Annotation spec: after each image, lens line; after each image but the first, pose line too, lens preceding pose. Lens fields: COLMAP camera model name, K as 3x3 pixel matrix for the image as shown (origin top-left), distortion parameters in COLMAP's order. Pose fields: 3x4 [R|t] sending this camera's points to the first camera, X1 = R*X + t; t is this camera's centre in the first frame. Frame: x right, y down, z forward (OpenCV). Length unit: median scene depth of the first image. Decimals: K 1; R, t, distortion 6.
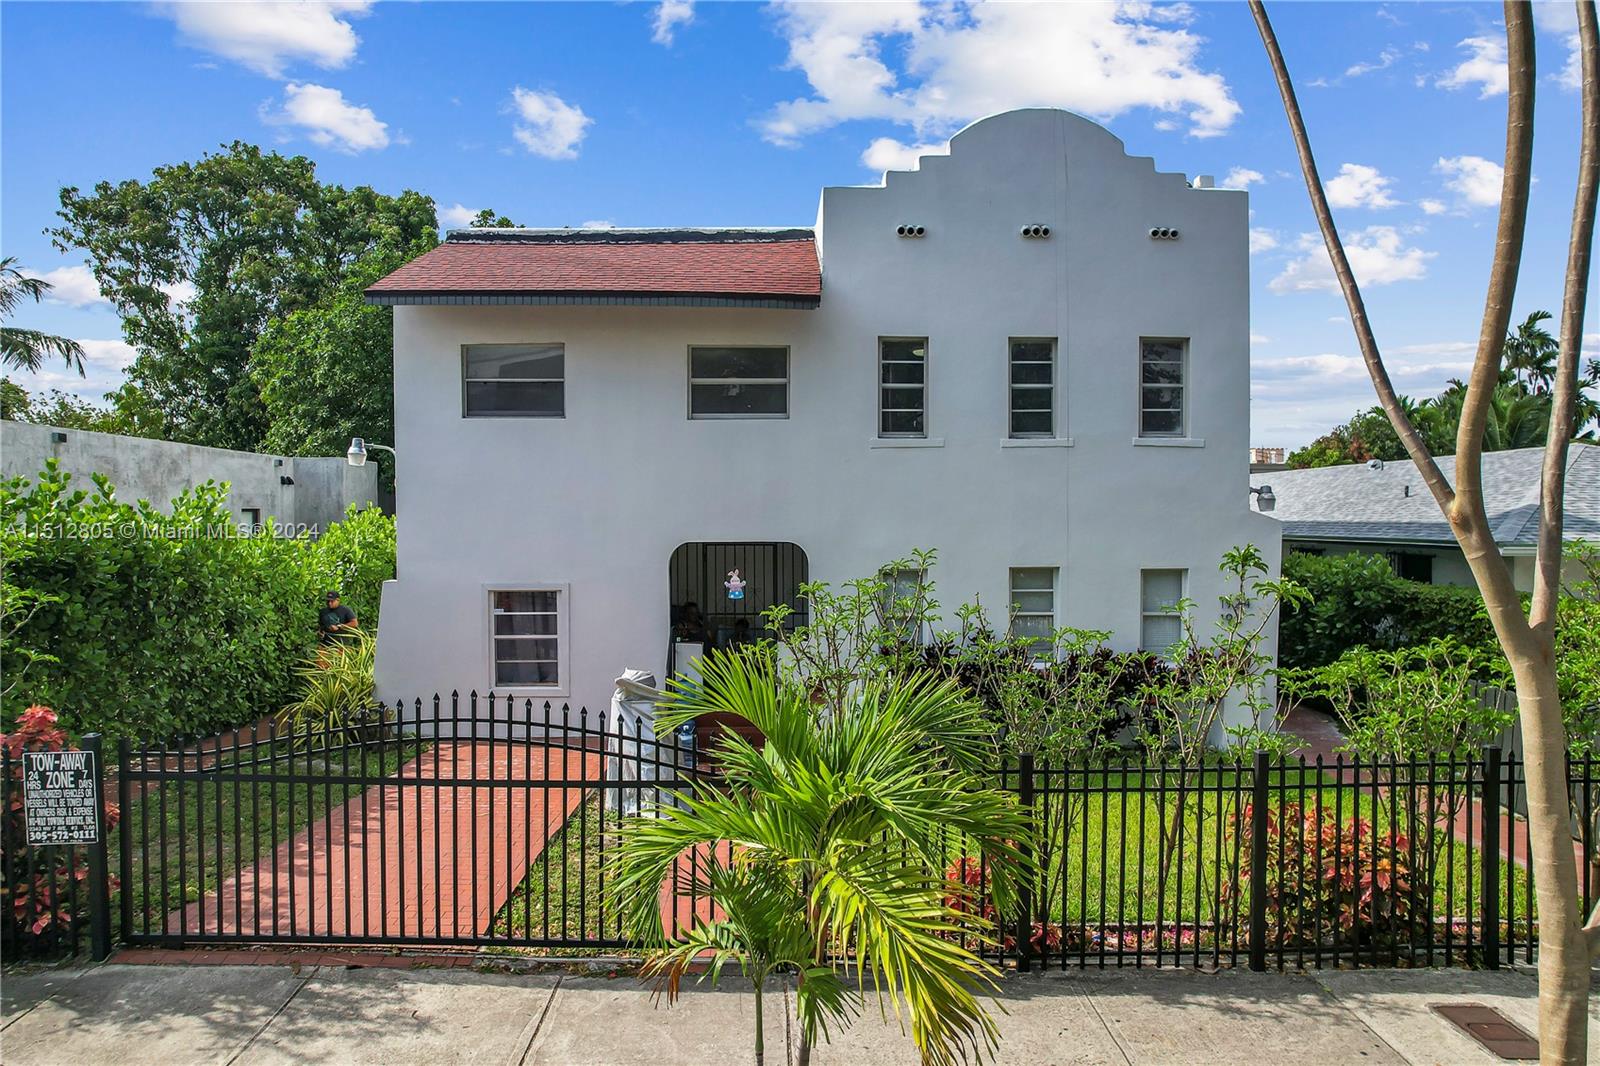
lens RADIAL K [[1025.7, 0, 798.1], [0, 1025.7, 537.6], [0, 0, 1]] dist [-0.076562, 0.061457]
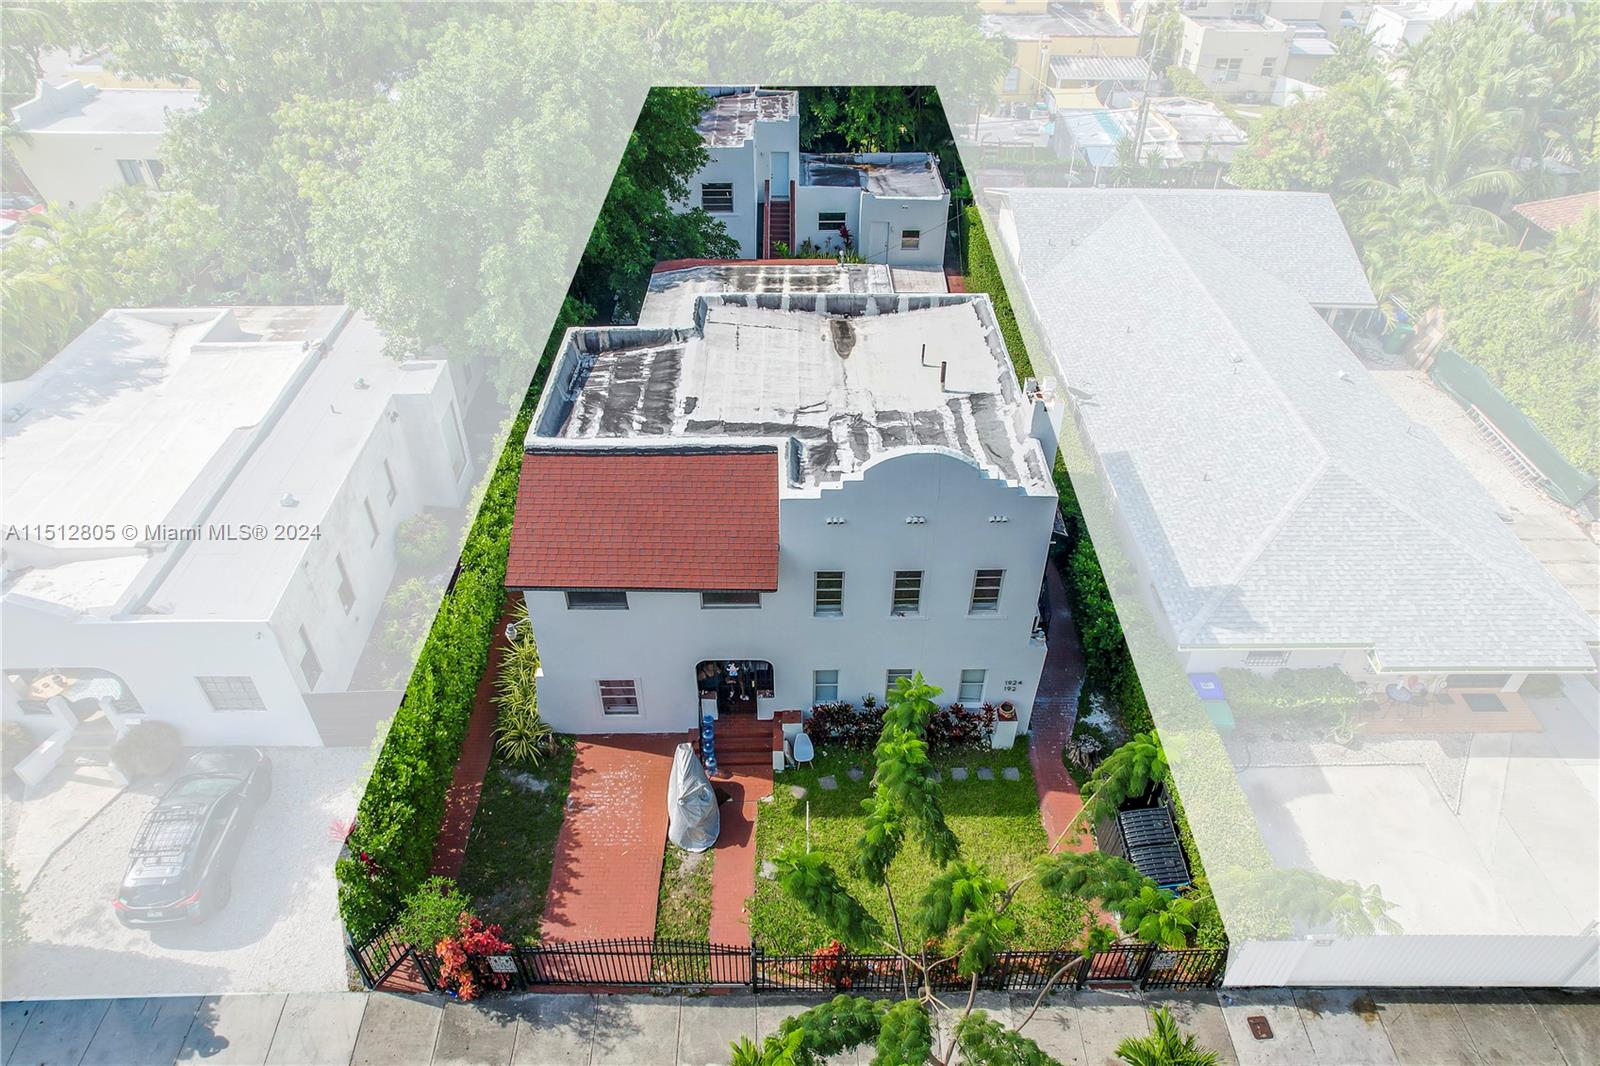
lens RADIAL K [[1025.7, 0, 798.1], [0, 1025.7, 537.6], [0, 0, 1]] dist [-0.076562, 0.061457]
pose [[0.999993, 0.002528, -0.002934, 0.056625], [-0.000256, 0.799079, 0.601226, -1.221462], [0.003864, -0.601220, 0.799074, -0.278319]]
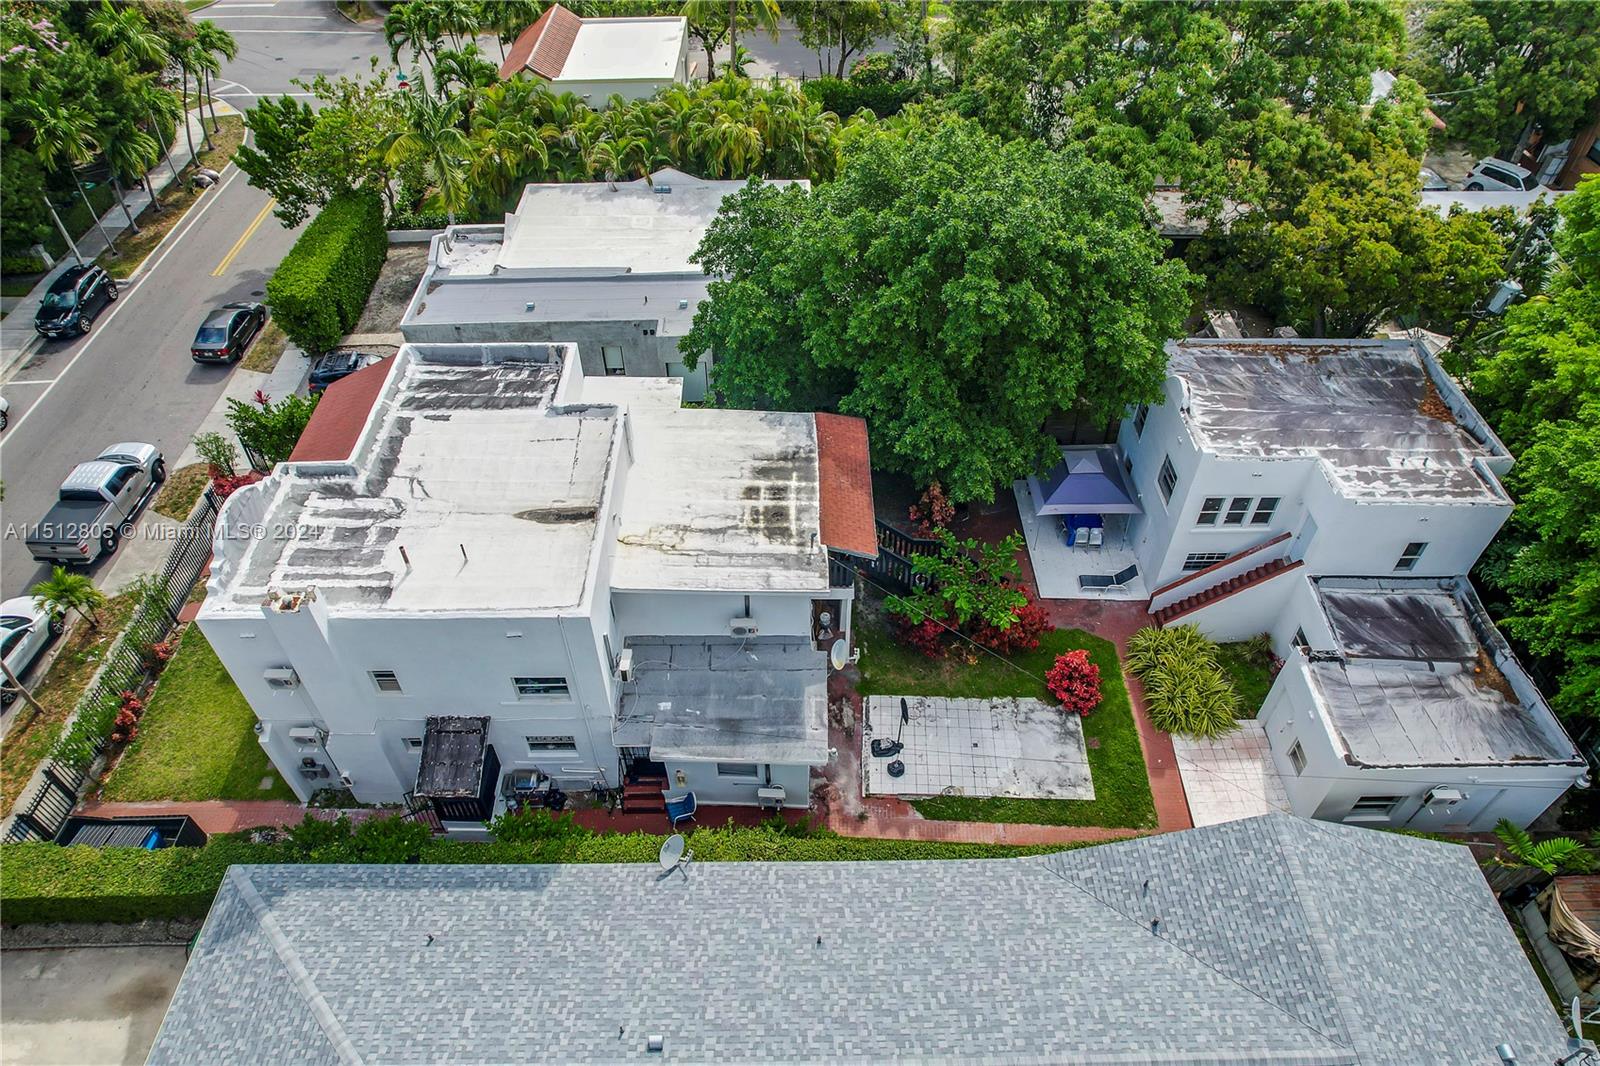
lens RADIAL K [[1025.7, 0, 798.1], [0, 1025.7, 537.6], [0, 0, 1]] dist [-0.076562, 0.061457]
pose [[-0.001831, 0.703909, -0.710288, 1.586717], [-0.030727, 0.709914, 0.703618, -1.711014], [0.999526, 0.023113, 0.020329, 2.004599]]
